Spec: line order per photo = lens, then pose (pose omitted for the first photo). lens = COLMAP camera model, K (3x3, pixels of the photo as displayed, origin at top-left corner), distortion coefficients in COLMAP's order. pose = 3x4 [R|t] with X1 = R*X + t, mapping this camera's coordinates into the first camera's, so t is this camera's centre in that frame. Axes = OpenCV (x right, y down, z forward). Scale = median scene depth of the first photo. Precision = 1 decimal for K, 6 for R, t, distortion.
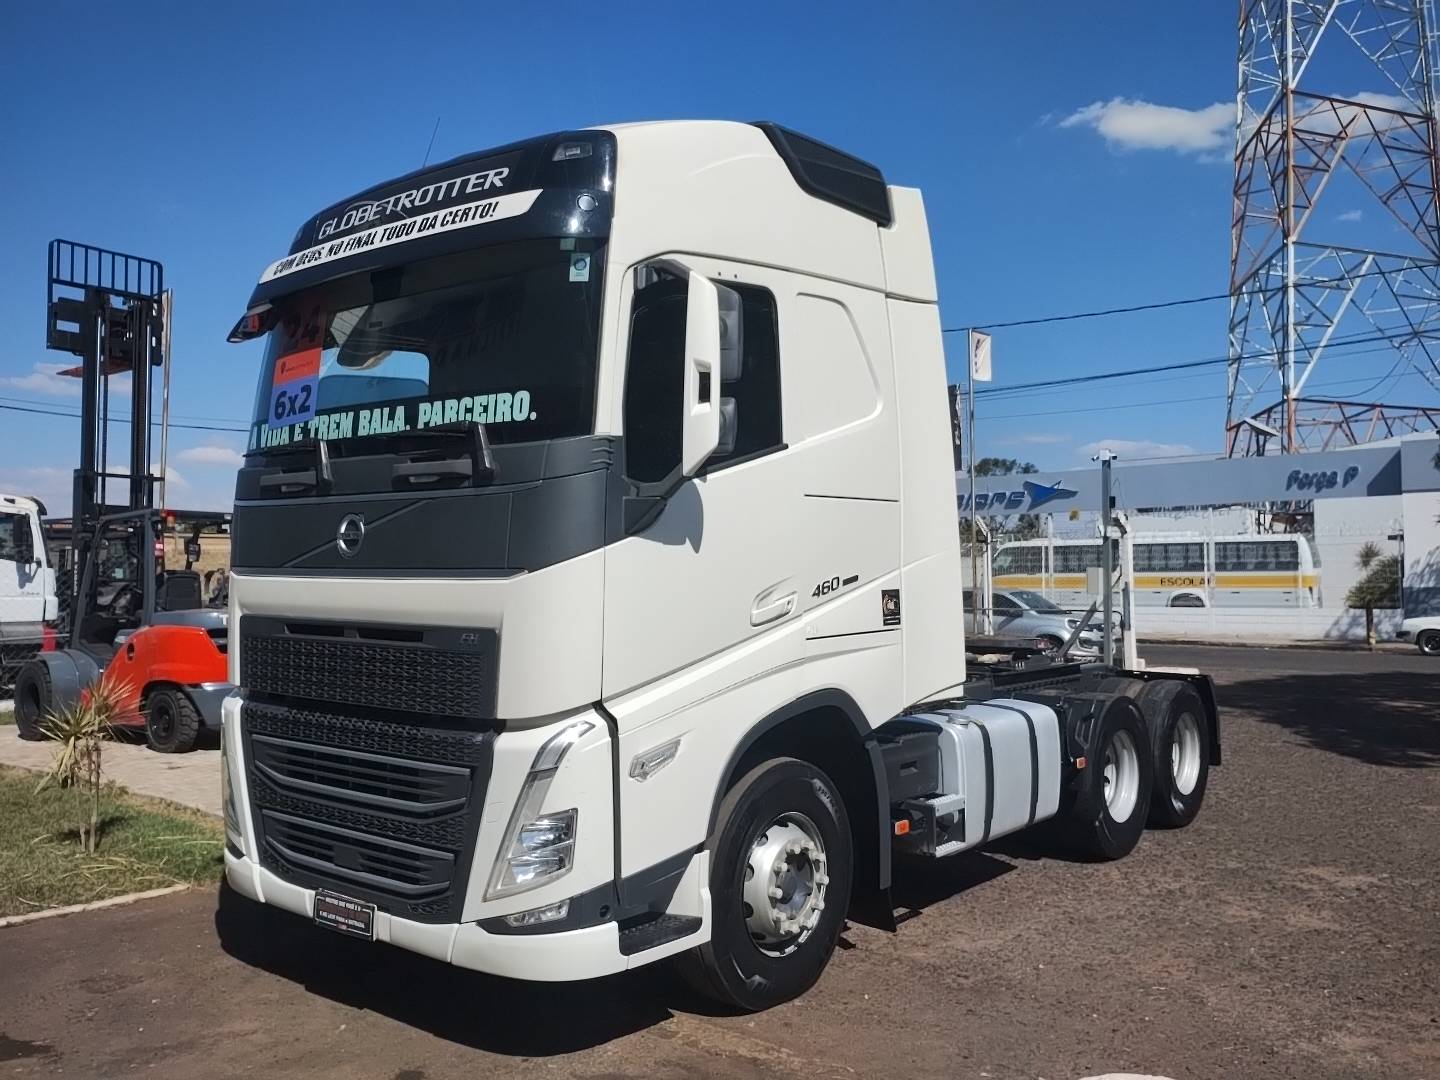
lens RADIAL K [[1195.7, 0, 720.0], [0, 1195.7, 540.0], [0, 0, 1]] dist [0.079449, -0.112241]
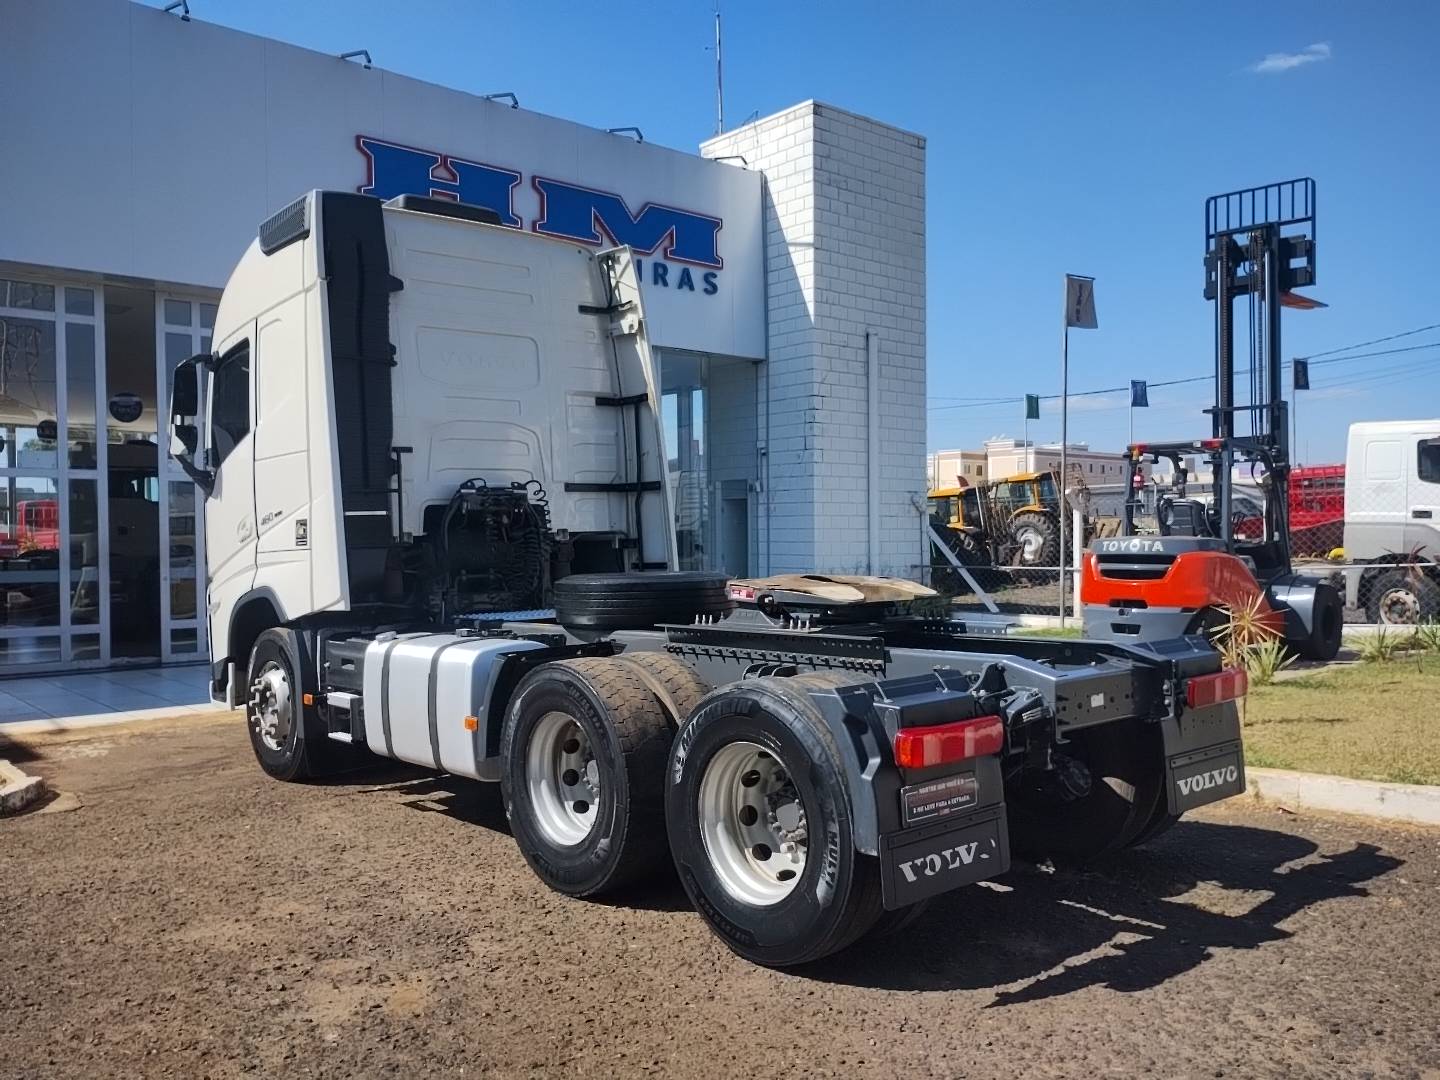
lens RADIAL K [[1214.8, 0, 723.6], [0, 1214.8, 547.3], [0, 0, 1]] dist [0.082606, -0.134918]
pose [[-0.137185, 0.012730, -0.990464, 1.558054], [0.043585, 0.999027, 0.006803, 0.094764], [0.989586, -0.042236, -0.137606, 1.855643]]
